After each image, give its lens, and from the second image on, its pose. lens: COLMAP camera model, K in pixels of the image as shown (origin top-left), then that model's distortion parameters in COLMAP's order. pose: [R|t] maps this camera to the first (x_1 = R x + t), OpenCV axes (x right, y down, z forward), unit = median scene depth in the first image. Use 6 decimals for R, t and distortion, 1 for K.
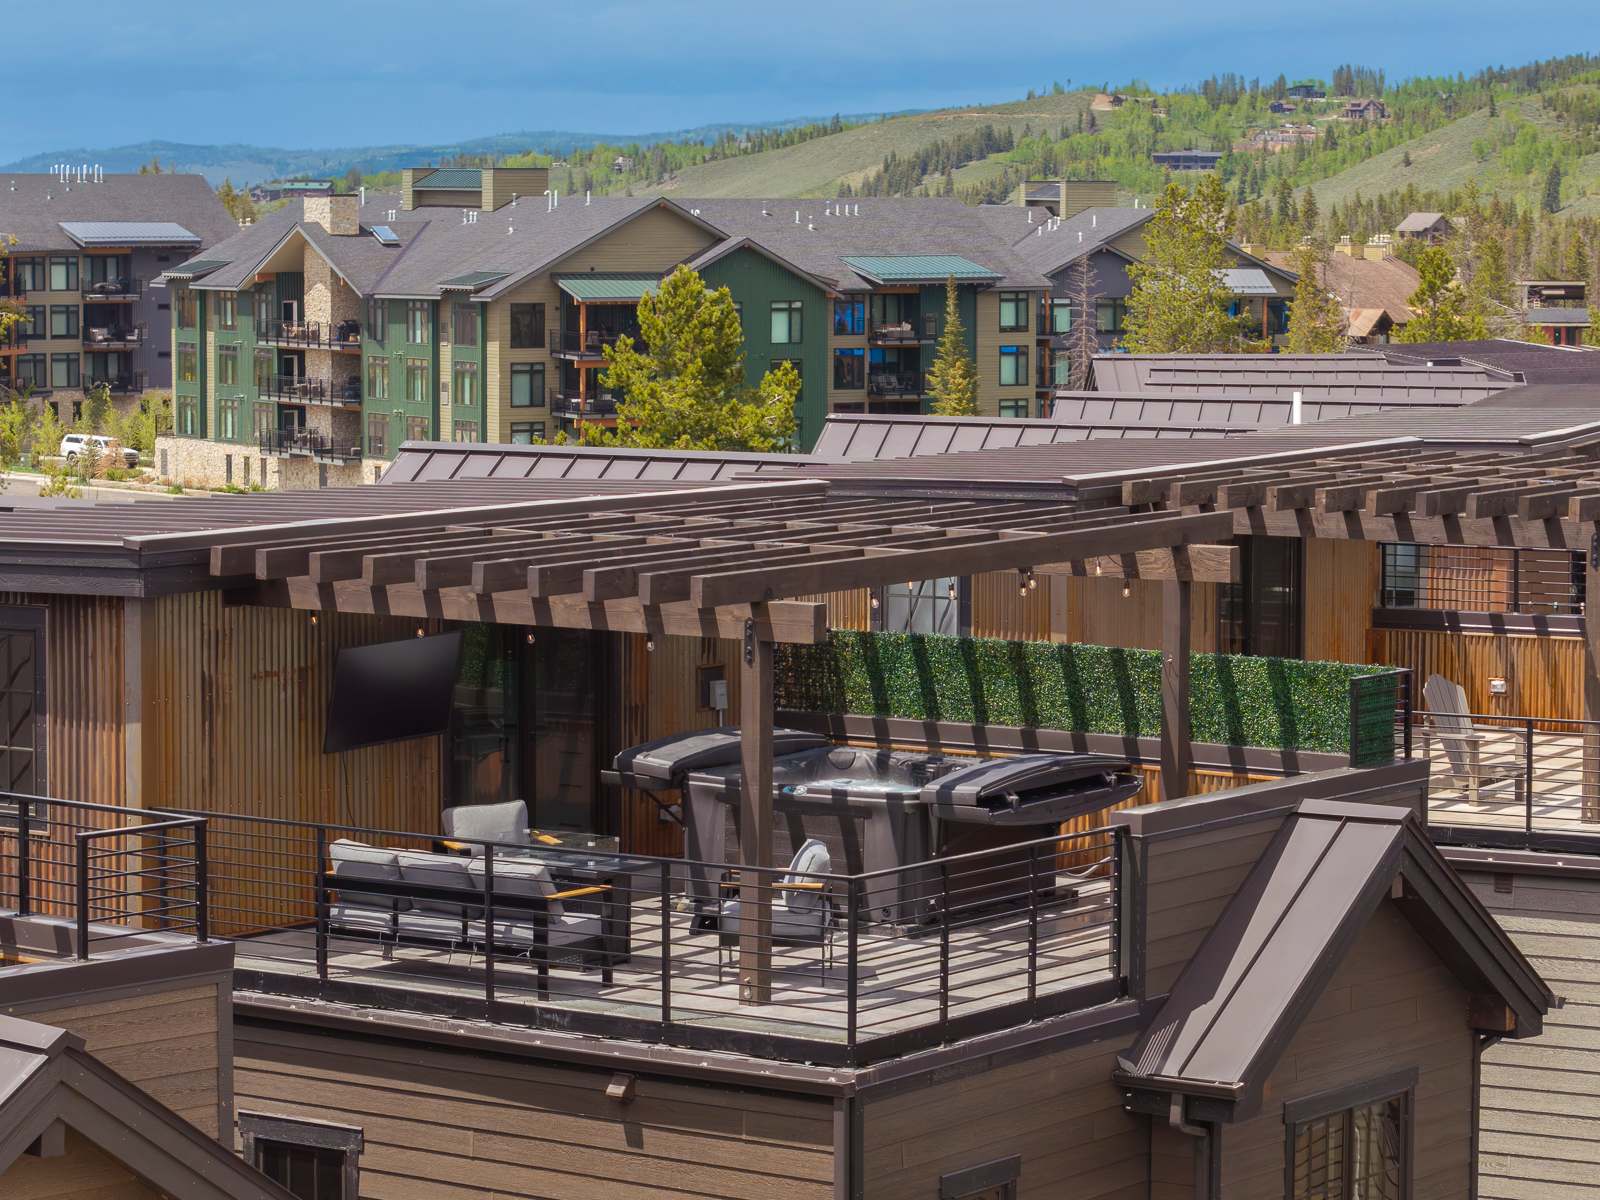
lens RADIAL K [[8294.2, 0, 800.0], [0, 8294.2, 600.0], [0, 0, 1]] dist [-2.834336, 5.141855]
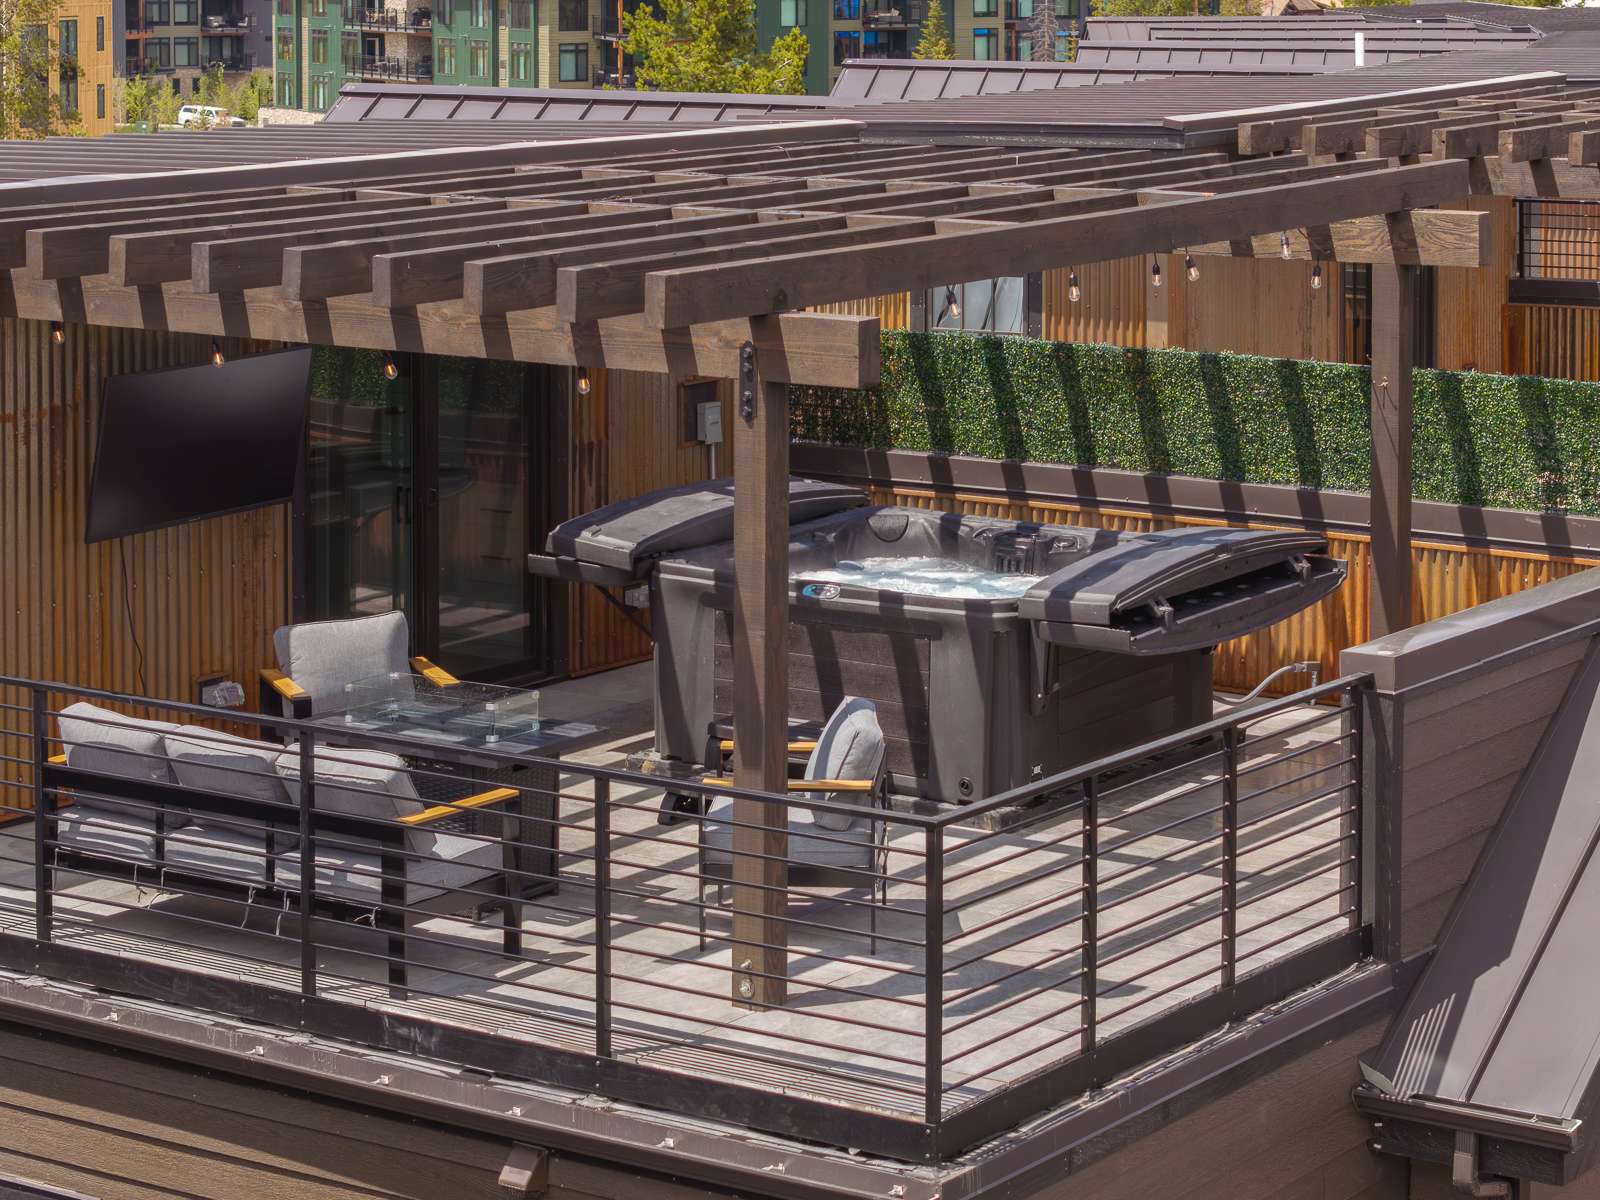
lens RADIAL K [[6736.3, 0, 800.0], [0, 6736.3, 600.0], [0, 0, 1]] dist [-0.281748, 7.765145]
pose [[0.999992, -0.003933, -0.000967, -0.001794], [0.003978, 0.998579, 0.053146, -0.004376], [0.000756, -0.053149, 0.998586, 0.465299]]
